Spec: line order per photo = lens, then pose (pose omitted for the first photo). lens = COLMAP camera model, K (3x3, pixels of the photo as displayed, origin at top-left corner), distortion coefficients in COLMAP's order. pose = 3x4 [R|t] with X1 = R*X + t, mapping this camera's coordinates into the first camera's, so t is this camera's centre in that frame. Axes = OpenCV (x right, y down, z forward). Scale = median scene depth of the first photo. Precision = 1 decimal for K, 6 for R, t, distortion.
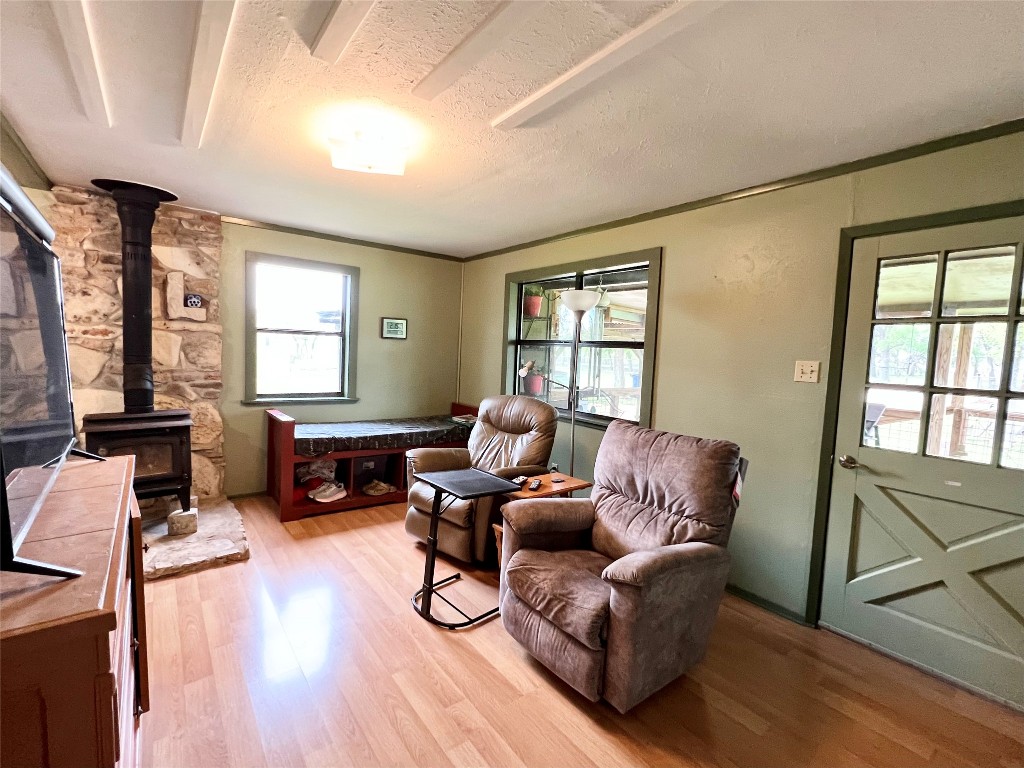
lens RADIAL K [[451.0, 0, 515.3], [0, 451.0, 384.2], [0, 0, 1]] dist [0.002350, -0.000009]
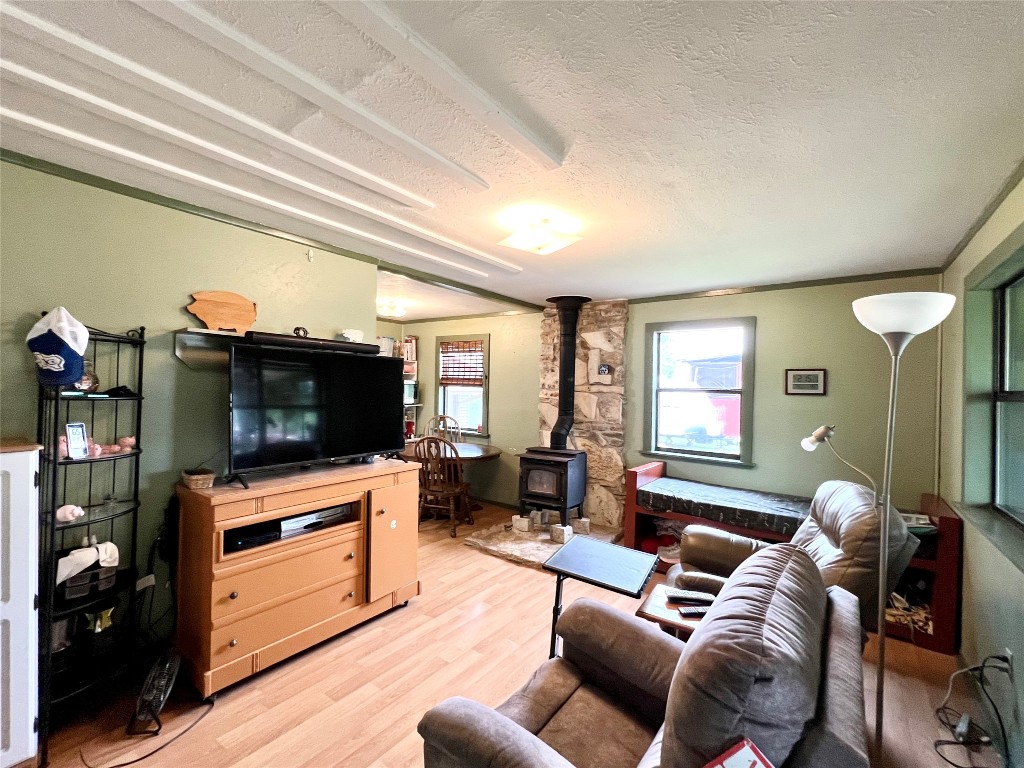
lens RADIAL K [[451.0, 0, 518.3], [0, 451.0, 385.1], [0, 0, 1]] dist [0.002350, -0.000009]
pose [[0.290735, -0.042445, -0.955862, 0.461523], [-0.083630, 0.994065, -0.069578, -0.027008], [0.953142, 0.100168, 0.285460, 0.390856]]
